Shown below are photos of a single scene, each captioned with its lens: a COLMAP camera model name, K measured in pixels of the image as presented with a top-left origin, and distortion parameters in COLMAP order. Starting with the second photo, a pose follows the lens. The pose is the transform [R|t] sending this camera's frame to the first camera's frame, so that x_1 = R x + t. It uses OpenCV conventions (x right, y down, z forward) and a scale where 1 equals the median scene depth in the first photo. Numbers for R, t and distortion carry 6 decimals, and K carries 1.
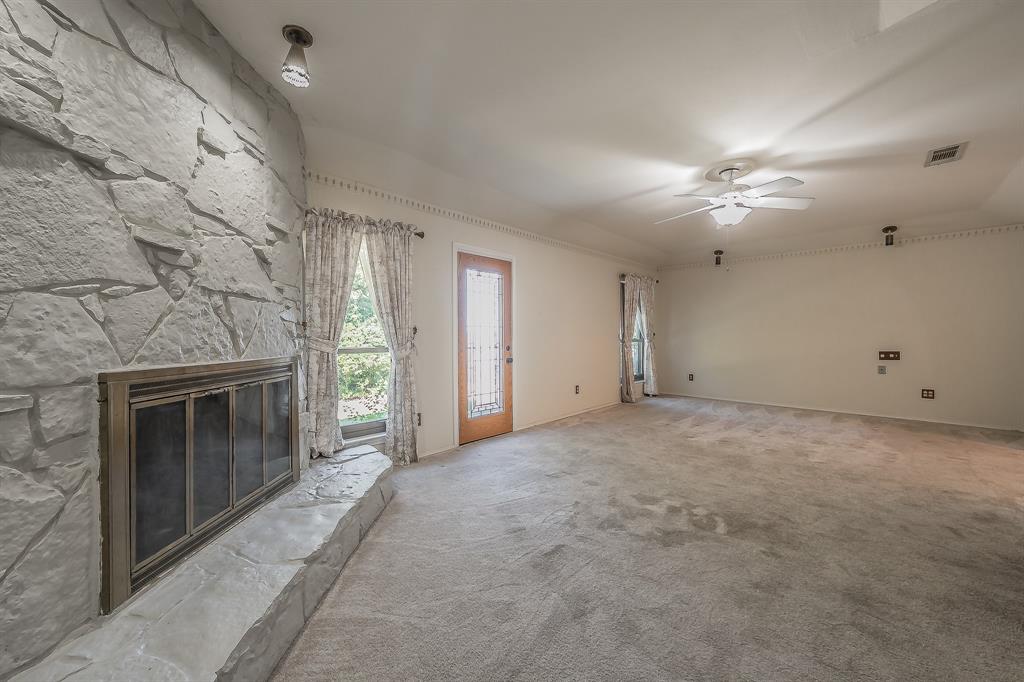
lens RADIAL K [[385.9, 0, 512.0], [0, 385.9, 341.0], [0, 0, 1]] dist [-0.000237, -0.000050]
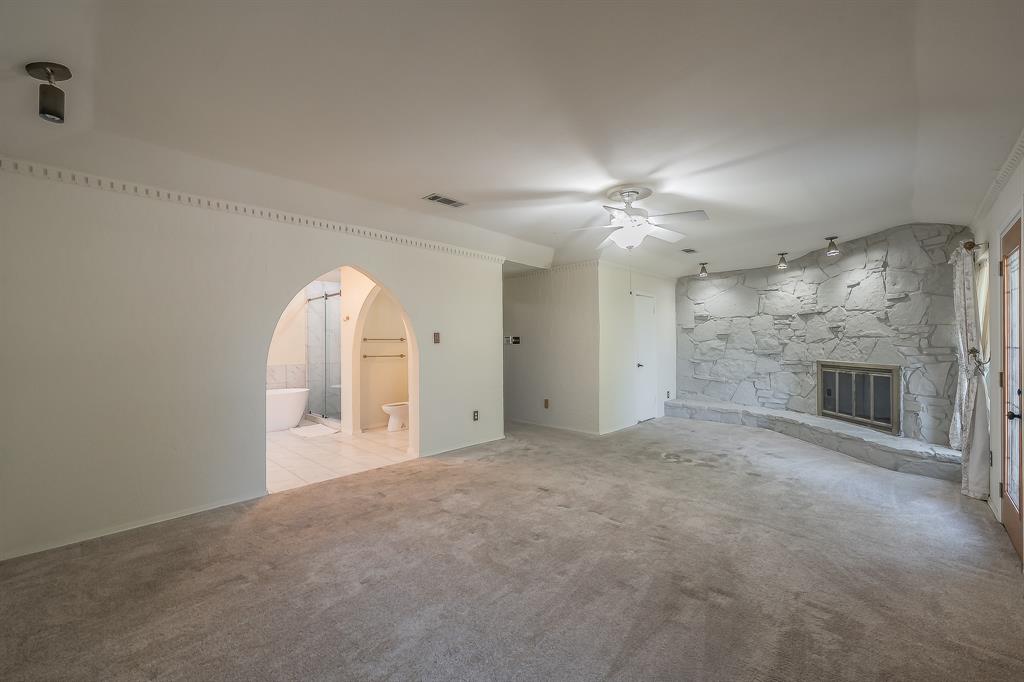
lens RADIAL K [[408.7, 0, 508.5], [0, 408.7, 339.4], [0, 0, 1]] dist [-0.001964, -0.000116]
pose [[-0.999863, 0.009333, 0.013679, 0.953883], [0.009425, 0.999933, 0.006734, -0.087770], [-0.013615, 0.006862, -0.999884, 2.269058]]
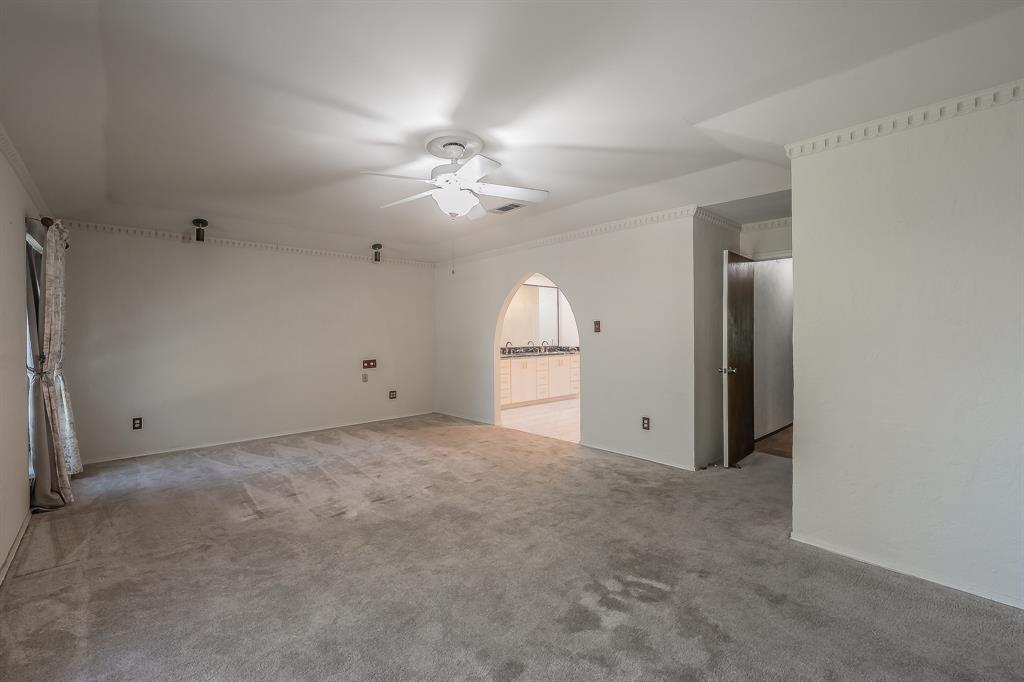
lens RADIAL K [[437.3, 0, 508.1], [0, 437.3, 329.0], [0, 0, 1]] dist [0.001322, 0.000106]
pose [[0.069103, 0.008462, 0.997574, -0.351481], [0.020811, 0.999734, -0.009922, -0.067376], [-0.997392, 0.021447, 0.068909, 0.925164]]
